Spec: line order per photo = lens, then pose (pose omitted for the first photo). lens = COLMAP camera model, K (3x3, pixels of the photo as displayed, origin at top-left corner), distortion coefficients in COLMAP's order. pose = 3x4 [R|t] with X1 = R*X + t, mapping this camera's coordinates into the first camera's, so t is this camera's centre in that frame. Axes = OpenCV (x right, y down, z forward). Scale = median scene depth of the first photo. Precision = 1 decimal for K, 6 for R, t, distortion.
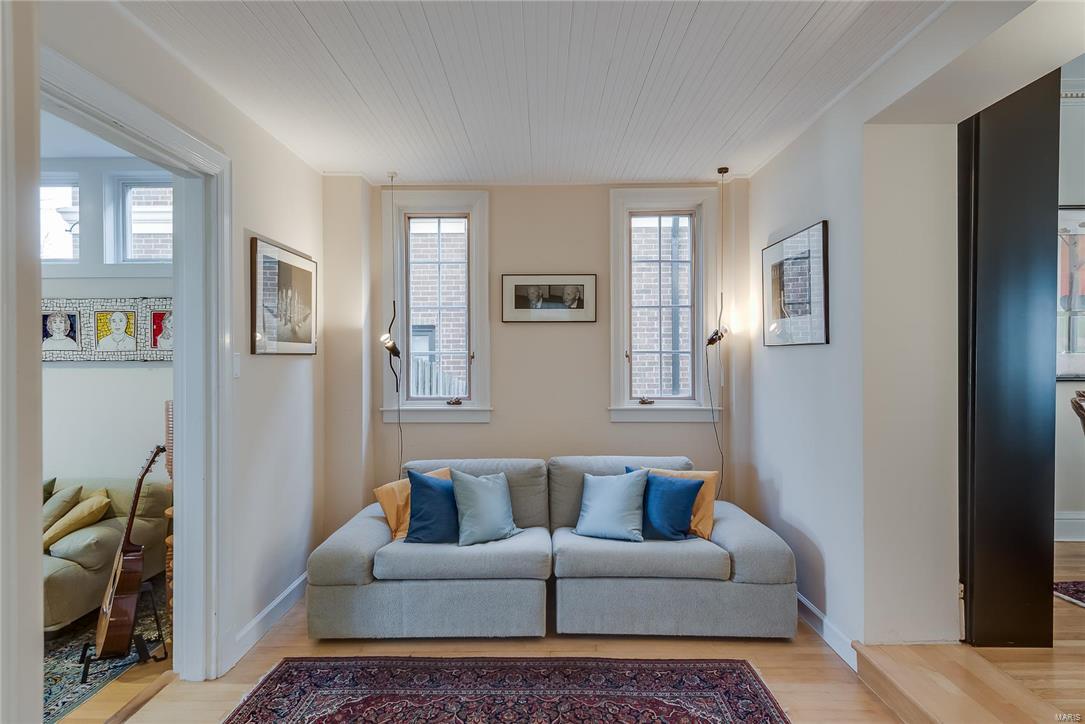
lens RADIAL K [[574.8, 0, 542.2], [0, 574.8, 347.1], [0, 0, 1]] dist [-0.004625, -0.004098]
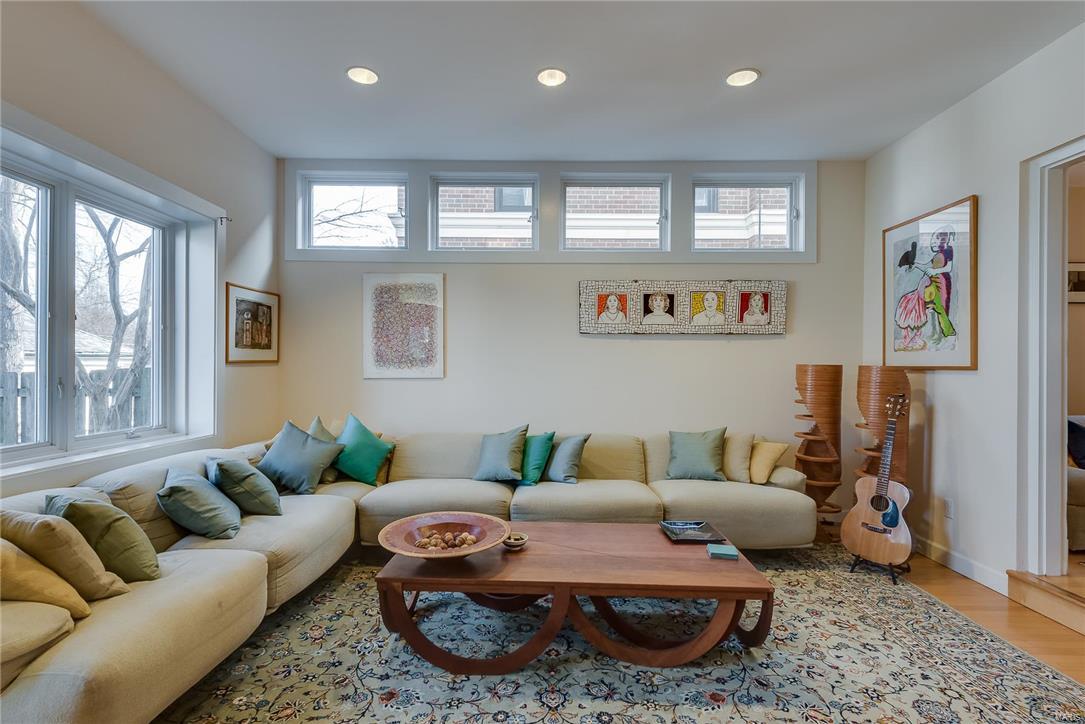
lens RADIAL K [[532.6, 0, 535.3], [0, 532.6, 363.8], [0, 0, 1]] dist [-0.003435, -0.001039]
pose [[0.999837, 0.006349, -0.016896, -1.078237], [-0.006109, 0.999880, 0.014219, 0.071549], [0.016984, -0.014114, 0.999756, -0.093302]]
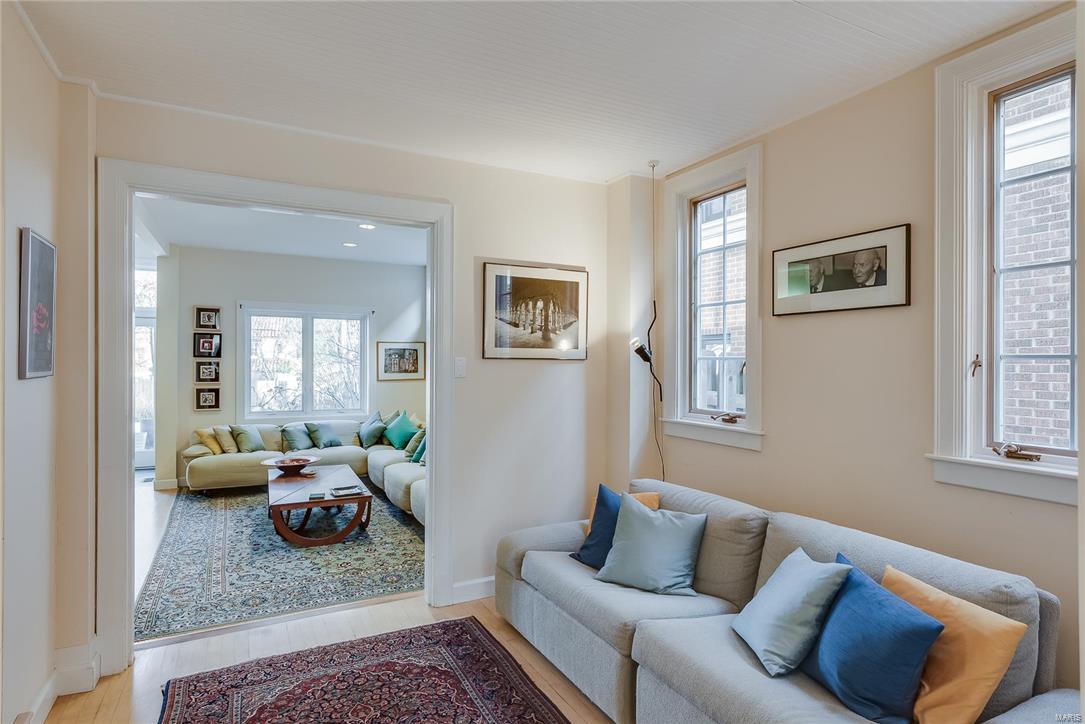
lens RADIAL K [[574.8, 0, 524.5], [0, 574.8, 362.4], [0, 0, 1]] dist [-0.004625, -0.004098]
pose [[0.442428, 0.003548, -0.896797, 0.458412], [0.004404, 0.999972, 0.006129, 0.009538], [0.896793, -0.006661, 0.442400, 0.402973]]
